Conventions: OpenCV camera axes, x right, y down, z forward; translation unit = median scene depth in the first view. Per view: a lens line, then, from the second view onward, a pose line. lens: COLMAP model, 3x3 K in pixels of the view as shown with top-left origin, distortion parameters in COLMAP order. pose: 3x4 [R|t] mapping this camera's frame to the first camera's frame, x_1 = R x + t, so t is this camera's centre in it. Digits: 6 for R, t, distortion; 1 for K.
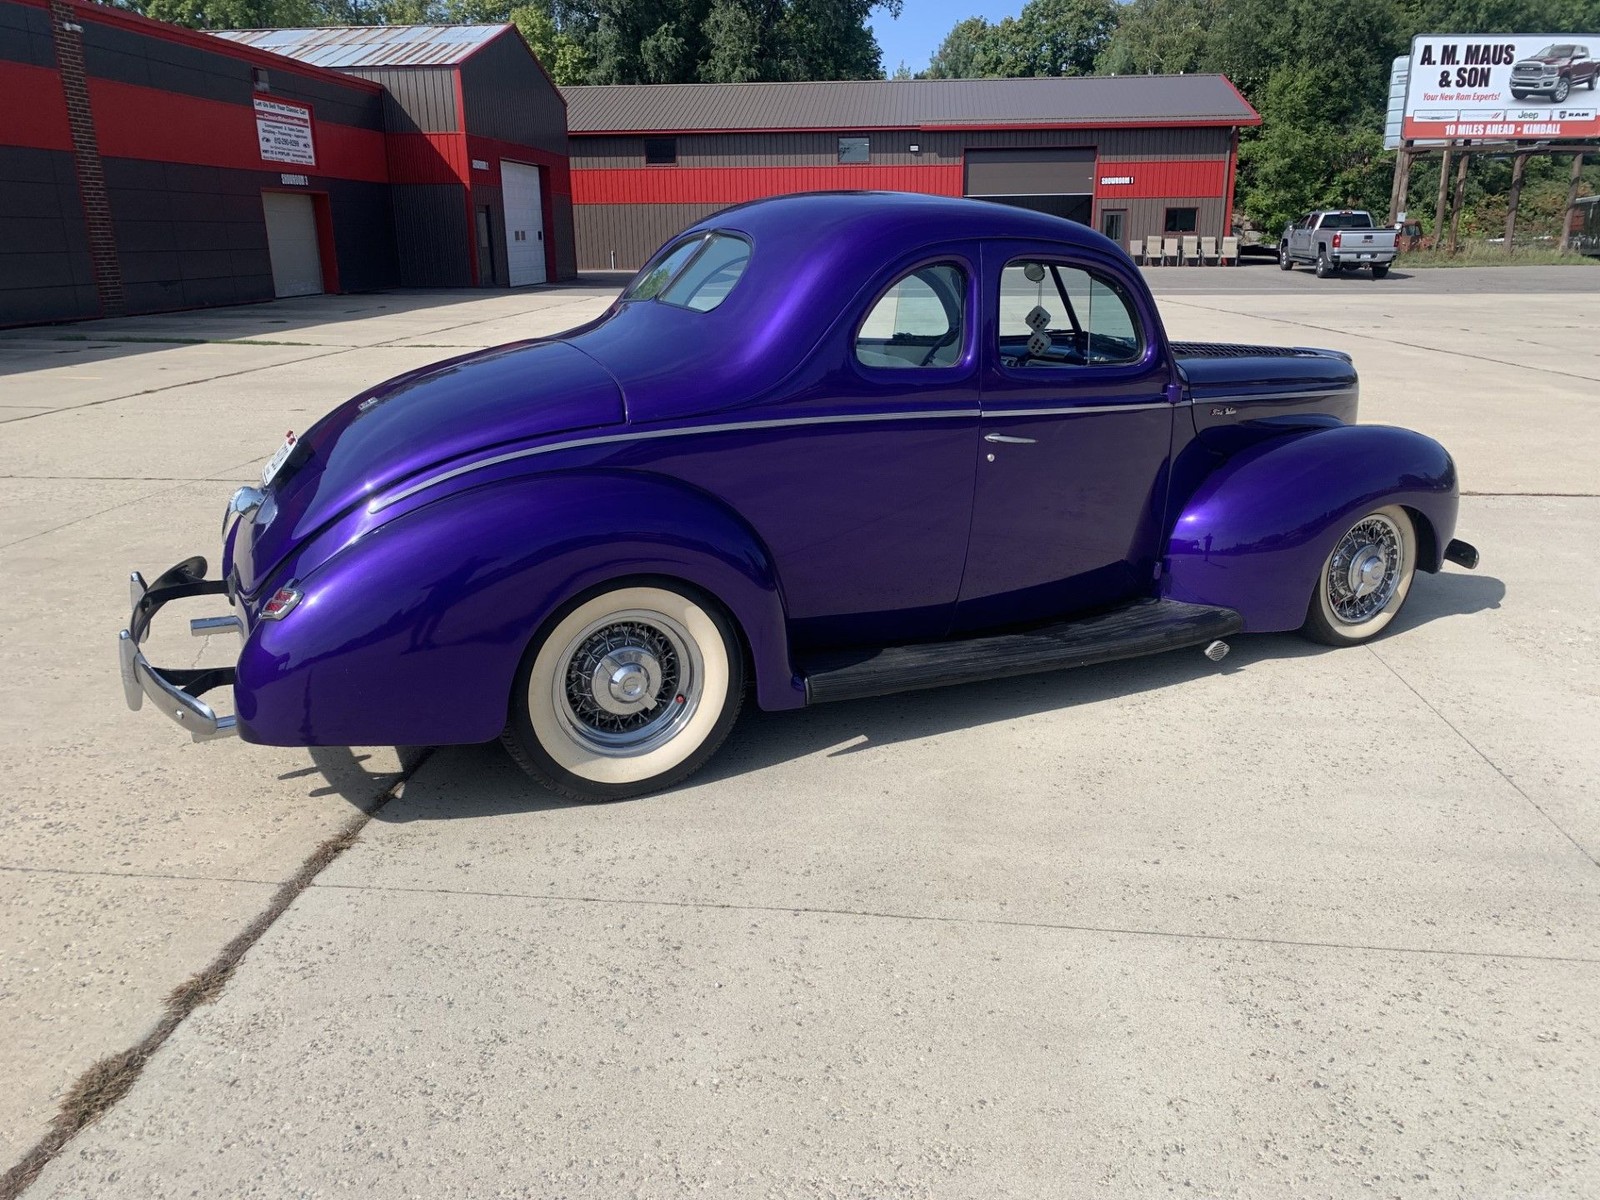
lens RADIAL K [[1216.3, 0, 821.0], [0, 1216.3, 591.5], [0, 0, 1]] dist [0.024044, -0.018849]
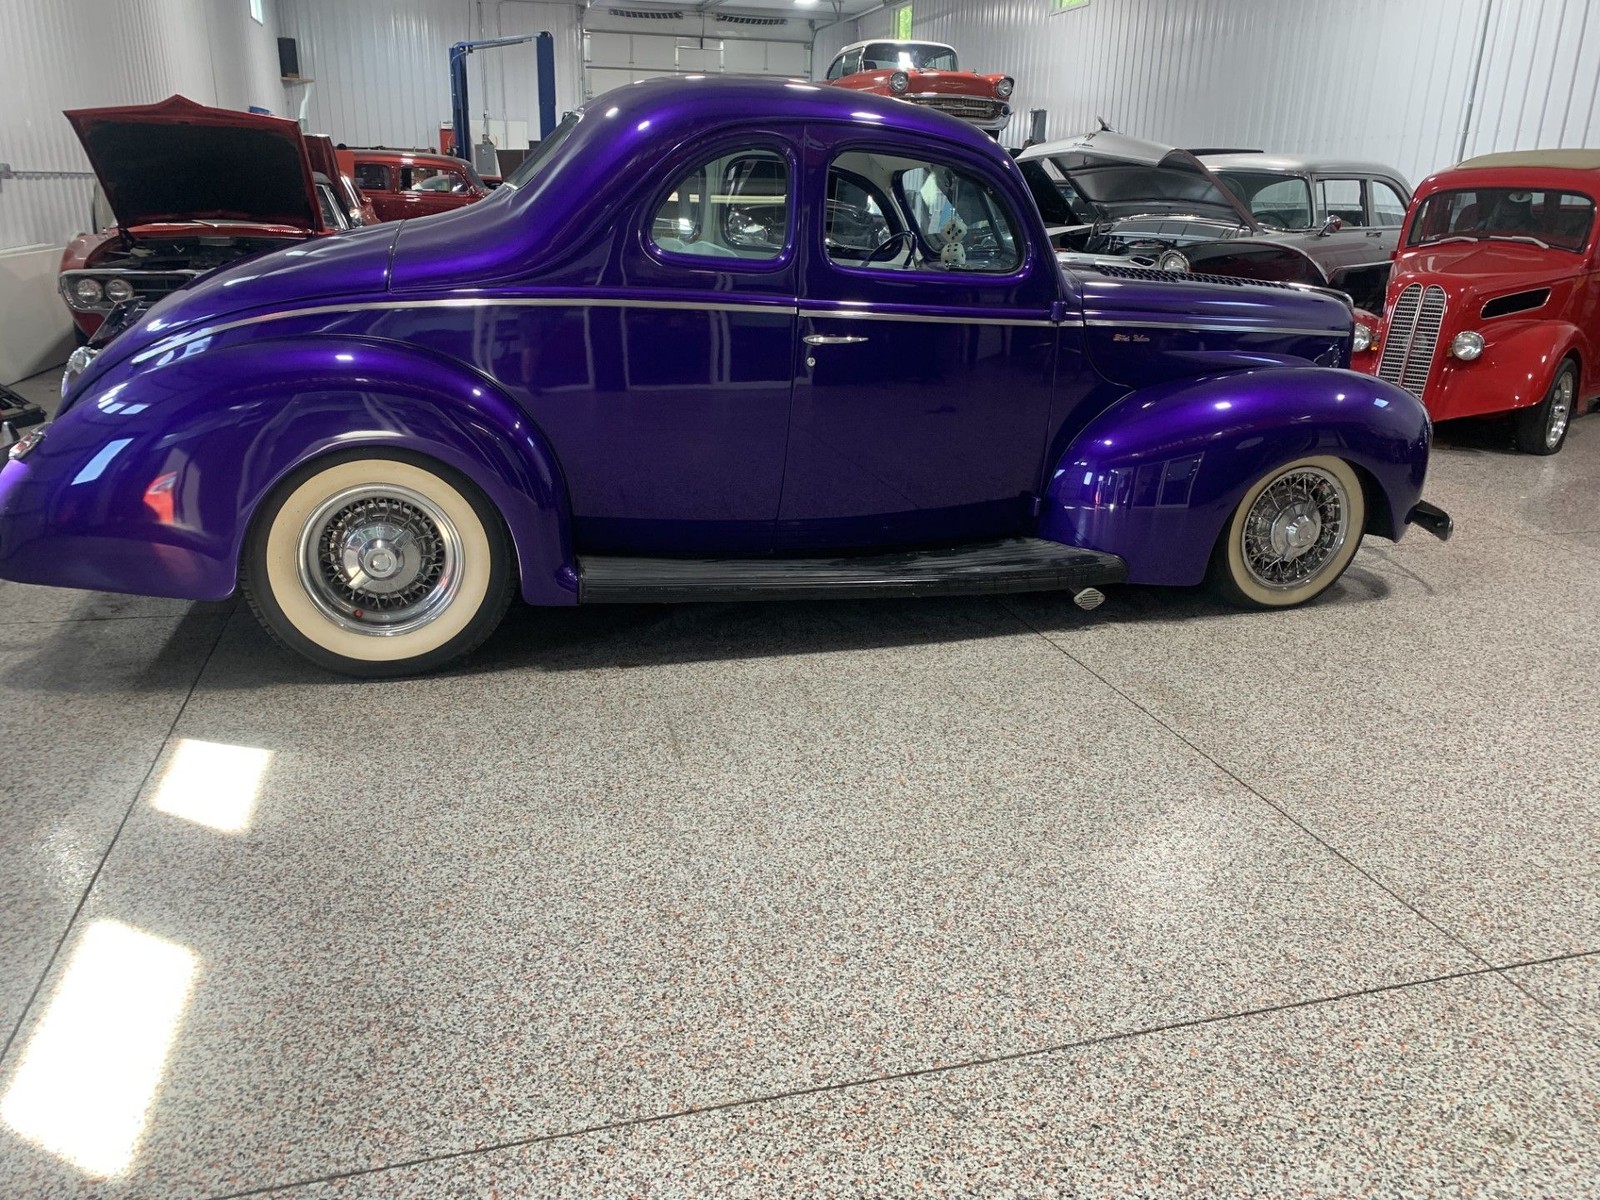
lens RADIAL K [[1216.3, 0, 789.3], [0, 1216.3, 599.3], [0, 0, 1]] dist [0.024044, -0.018849]
pose [[0.980325, 0.089674, -0.175845, 0.041253], [-0.083355, 0.995591, 0.043009, 0.004387], [0.178927, -0.027506, 0.983478, 0.010297]]
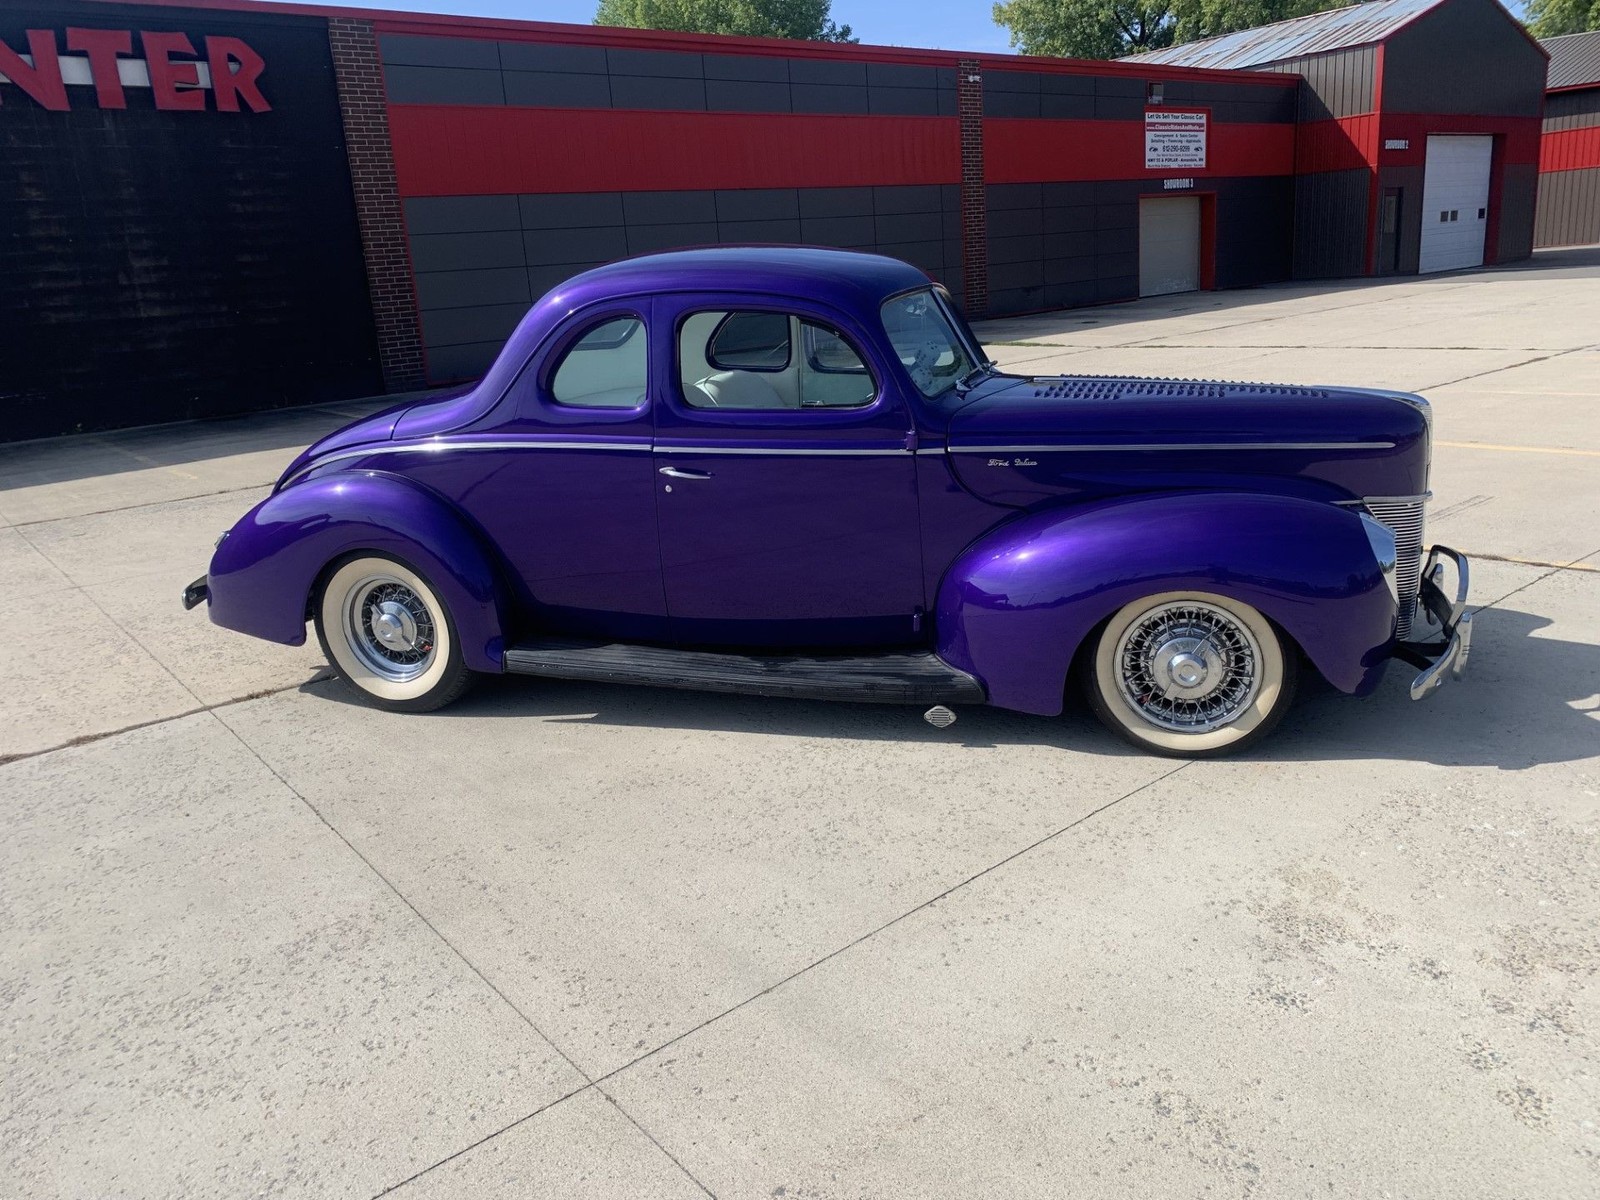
lens RADIAL K [[1216.3, 0, 814.6], [0, 1216.3, 602.4], [0, 0, 1]] dist [0.024044, -0.018849]
pose [[0.703071, 0.146985, -0.695763, 0.138521], [-0.133969, 0.988263, 0.073402, -0.014523], [0.698386, 0.041604, 0.714511, 0.041424]]
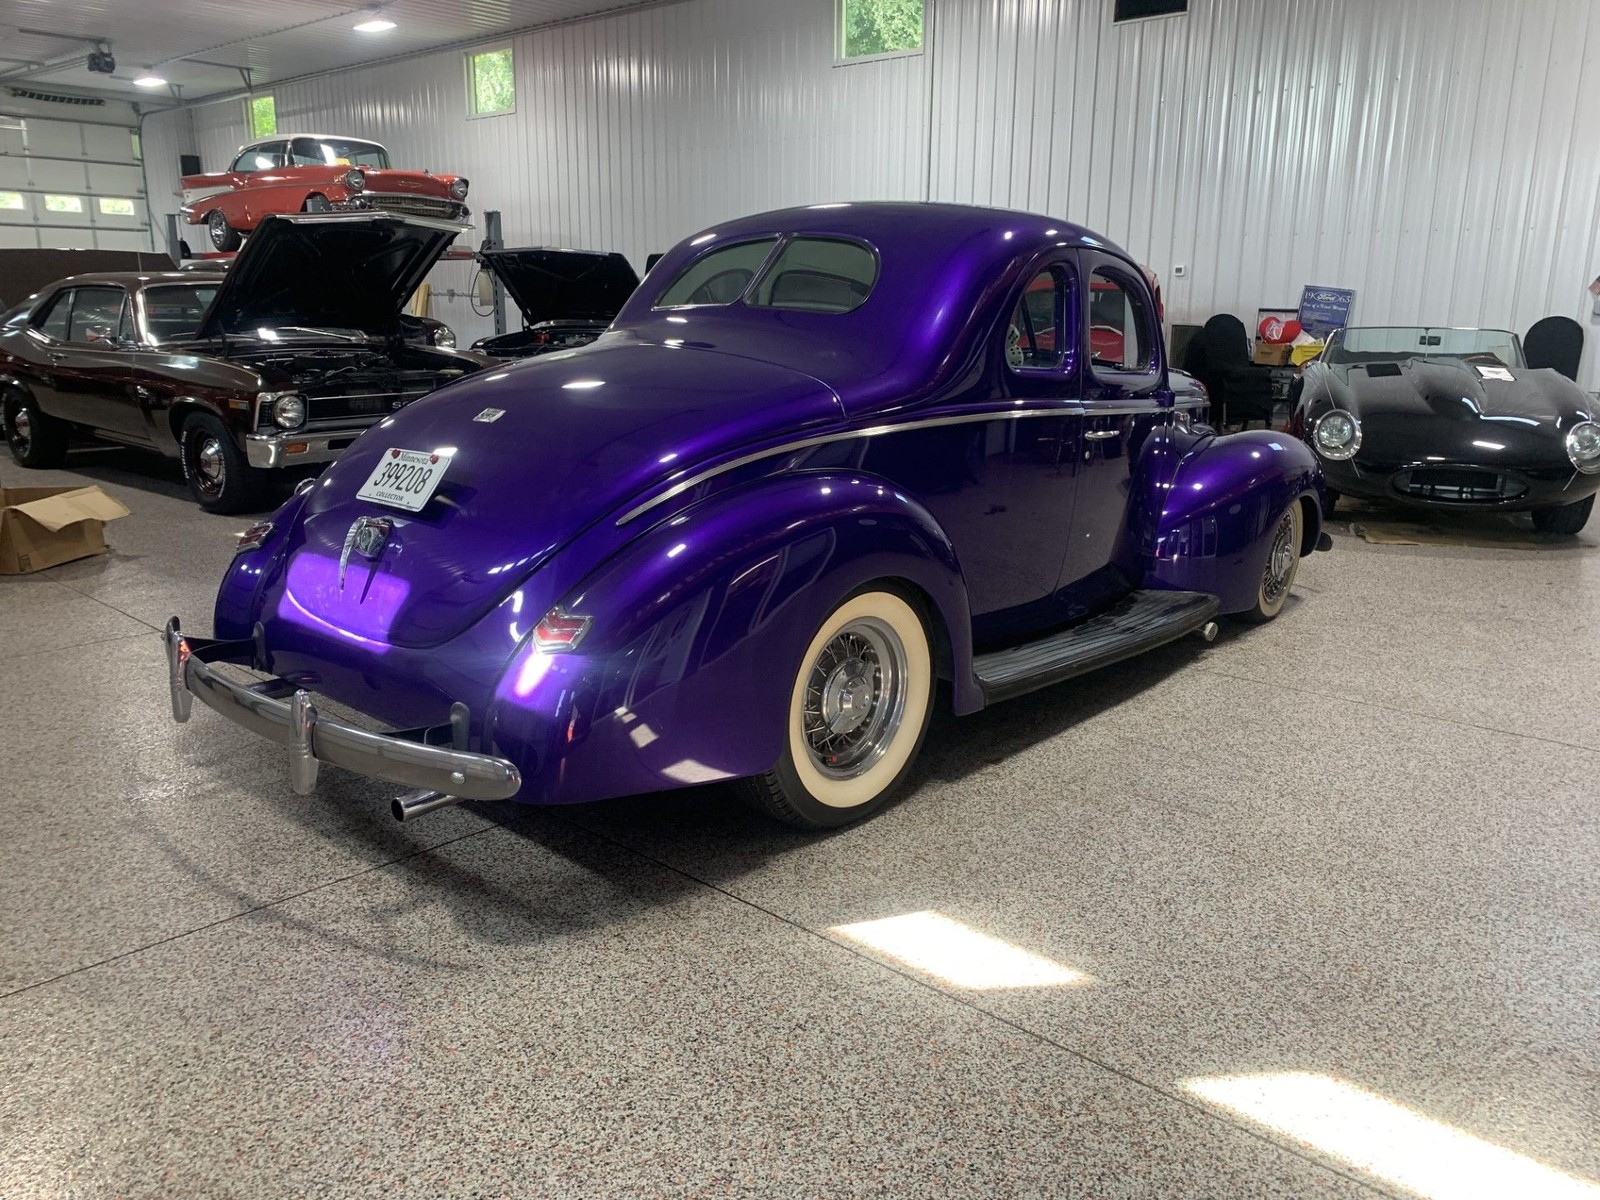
lens RADIAL K [[1216.3, 0, 807.4], [0, 1216.3, 606.1], [0, 0, 1]] dist [0.024044, -0.018849]
pose [[0.929478, -0.076448, 0.360870, -0.063528], [0.089409, 0.995807, -0.019330, 0.002173], [-0.357879, 0.050232, 0.932416, 0.016273]]
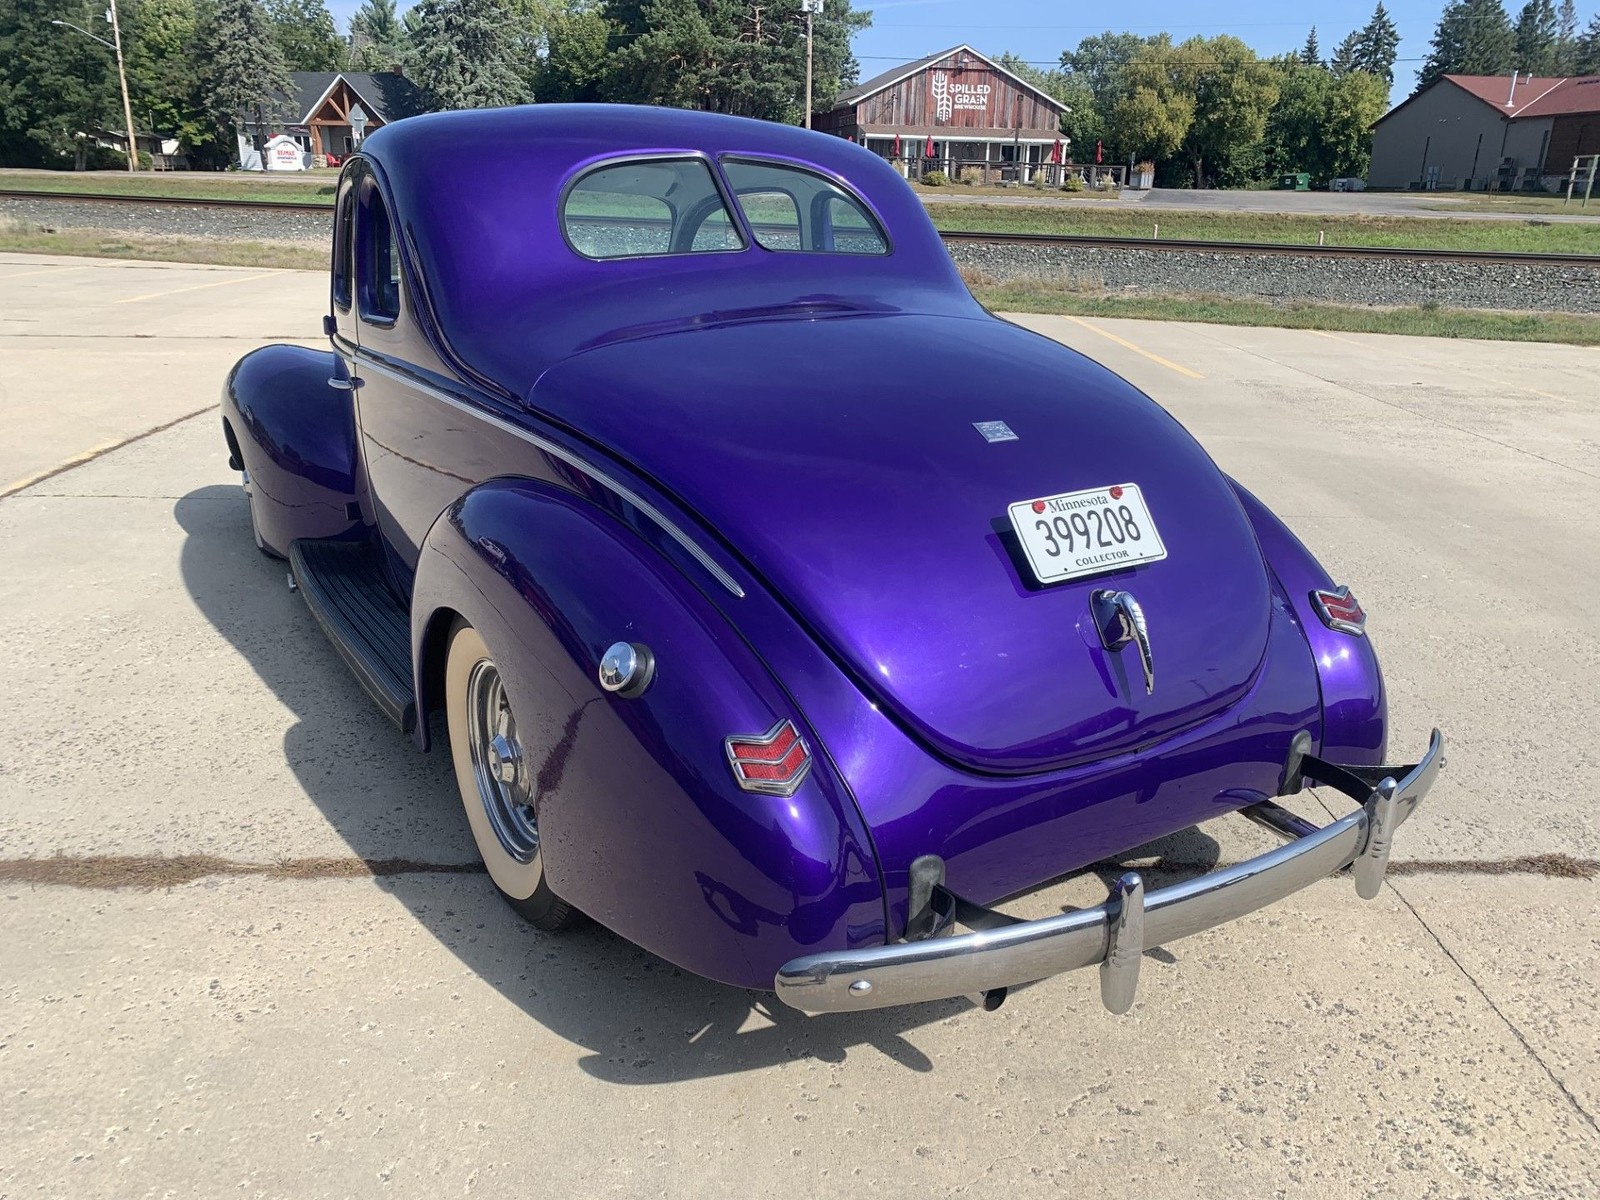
lens RADIAL K [[1216.3, 0, 806.5], [0, 1216.3, 587.3], [0, 0, 1]] dist [0.024044, -0.018849]
pose [[-0.110242, -0.313880, 0.943041, -0.129953], [0.257895, 0.907293, 0.332130, -0.041778], [-0.959863, 0.279820, -0.019074, 0.148883]]
